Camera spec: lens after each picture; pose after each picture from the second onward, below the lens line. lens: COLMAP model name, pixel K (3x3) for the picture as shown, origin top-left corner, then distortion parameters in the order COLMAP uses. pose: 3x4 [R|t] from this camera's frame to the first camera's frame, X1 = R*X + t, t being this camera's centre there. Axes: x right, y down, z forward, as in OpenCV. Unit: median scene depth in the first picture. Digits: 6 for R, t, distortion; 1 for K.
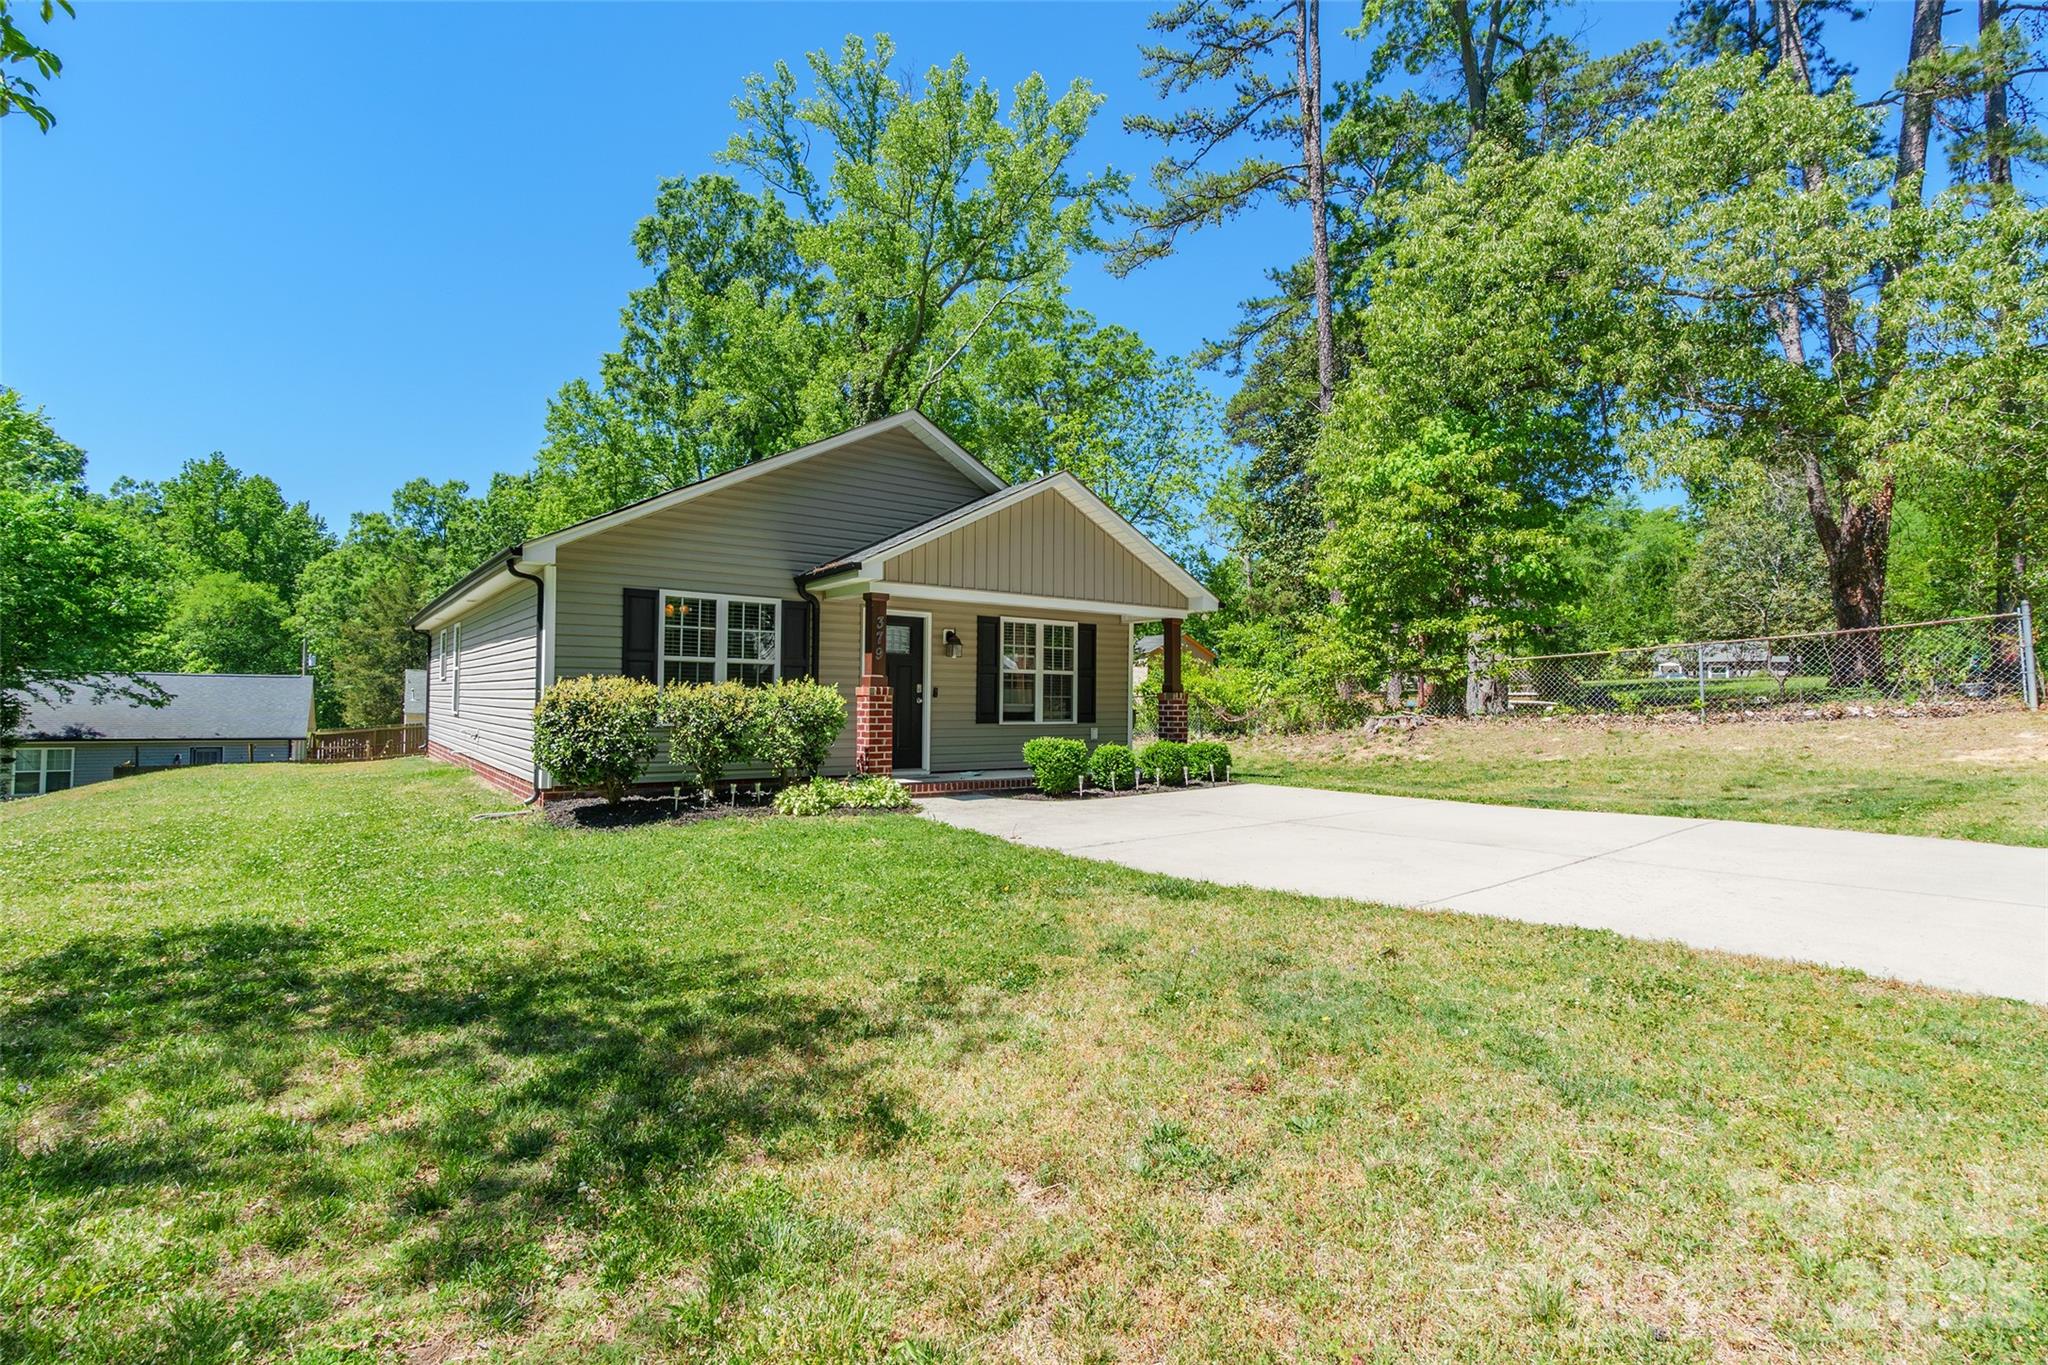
lens RADIAL K [[972.3, 0, 1030.8], [0, 972.3, 663.2], [0, 0, 1]] dist [-0.007243, 0.001070]
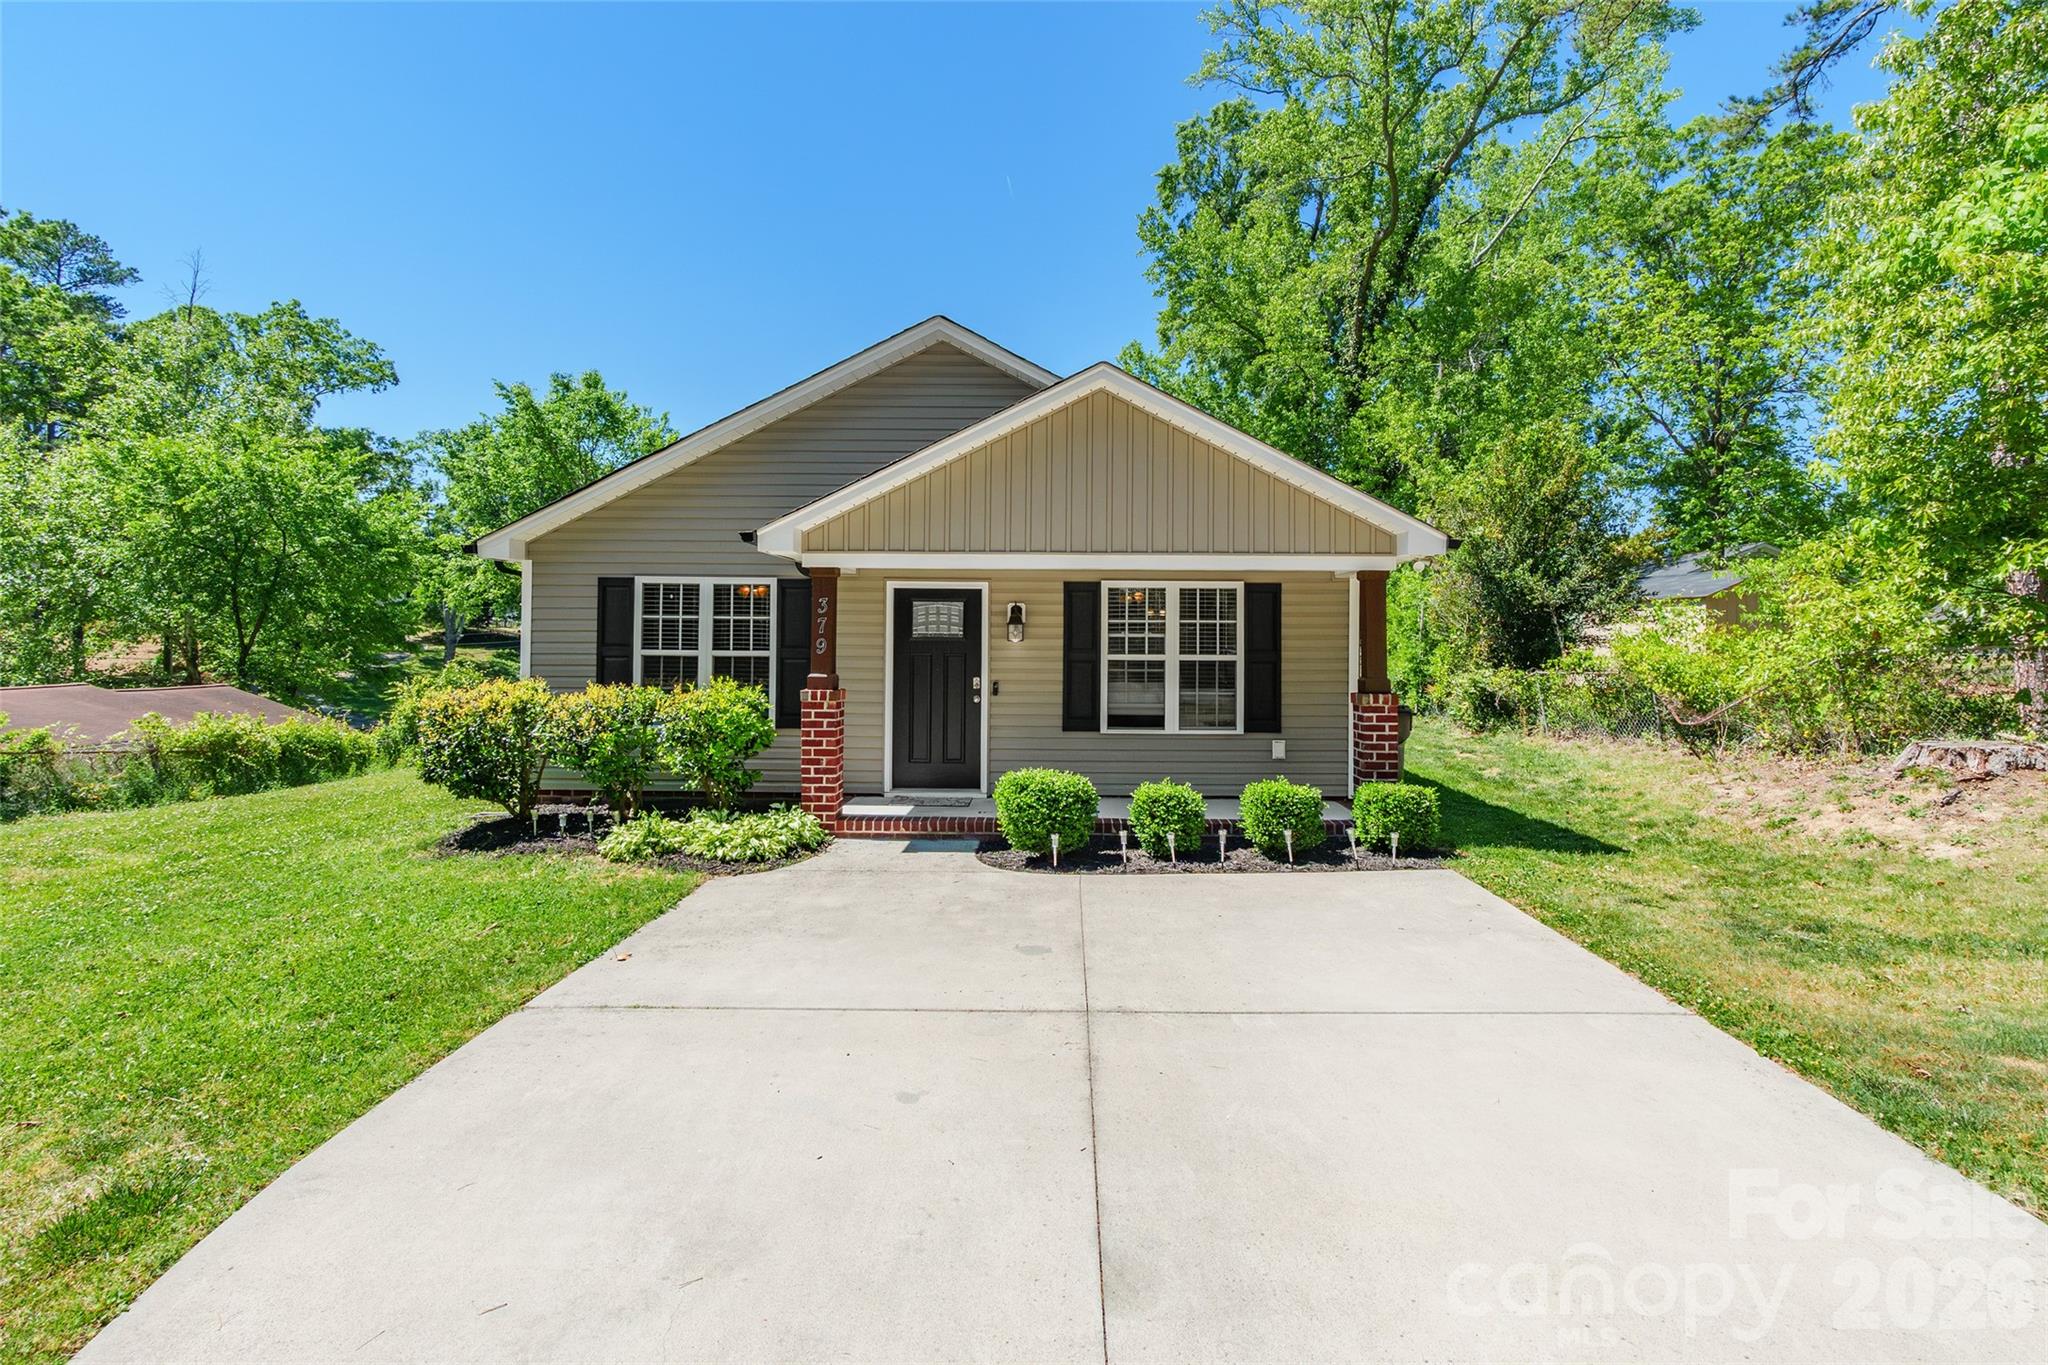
lens RADIAL K [[972.3, 0, 1103.5], [0, 972.3, 618.6], [0, 0, 1]] dist [-0.007243, 0.001070]
pose [[0.794229, -0.015214, -0.607428, 0.390081], [0.026676, 0.999596, 0.009843, -0.026511], [0.607033, -0.024022, 0.794314, 0.427112]]
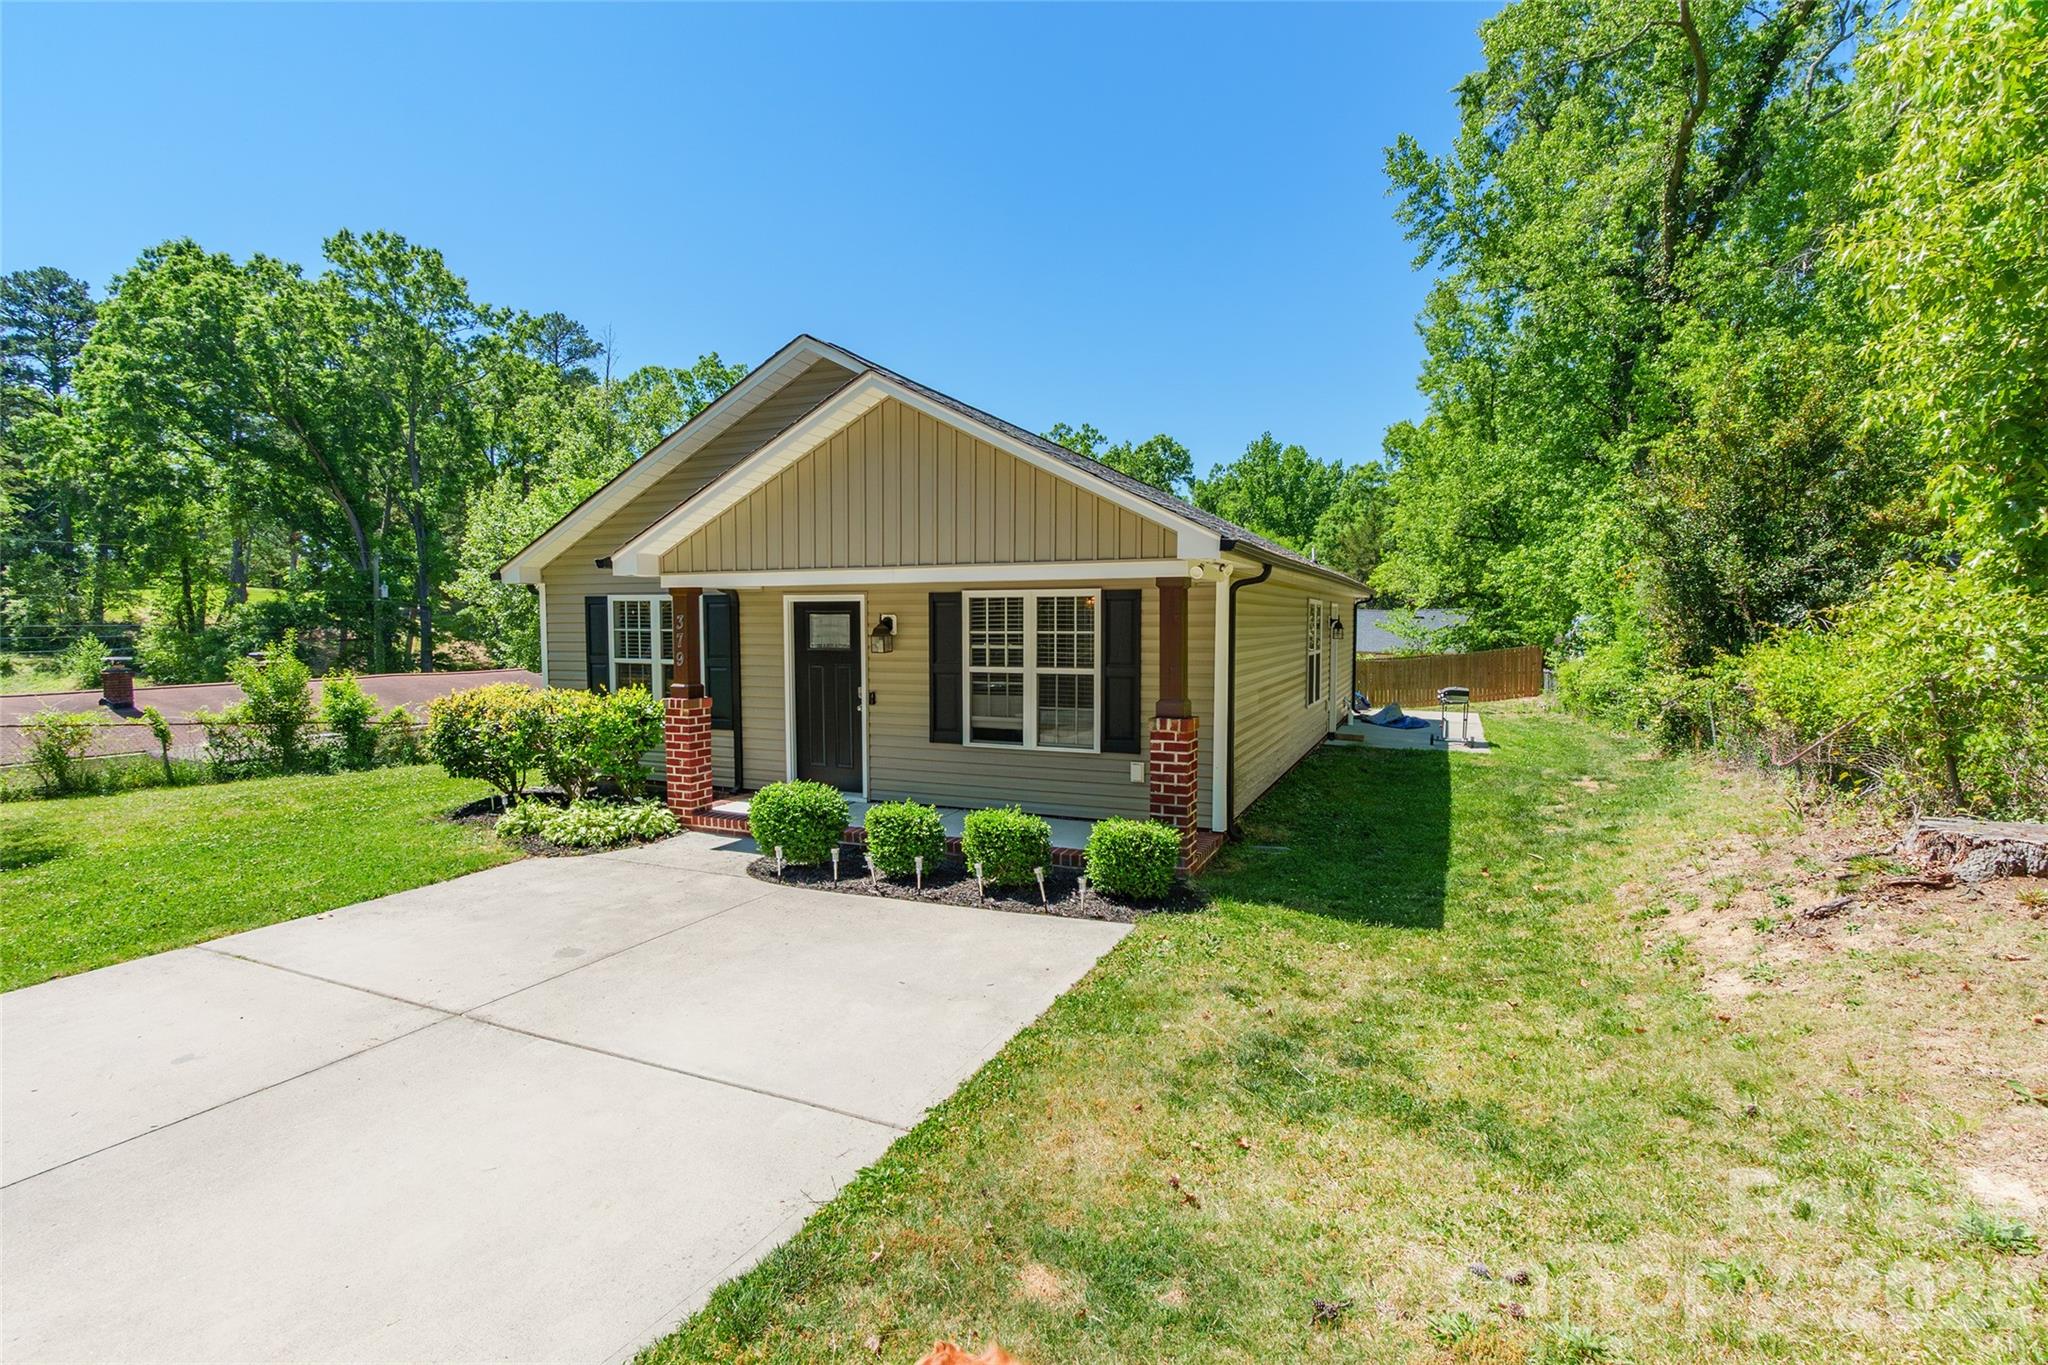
lens RADIAL K [[972.3, 0, 1022.4], [0, 972.3, 691.8], [0, 0, 1]] dist [-0.007243, 0.001070]
pose [[0.481273, 0.052188, -0.875016, 0.582339], [0.042380, 0.995673, 0.082694, -0.031028], [0.875546, -0.076882, 0.476979, 0.685660]]
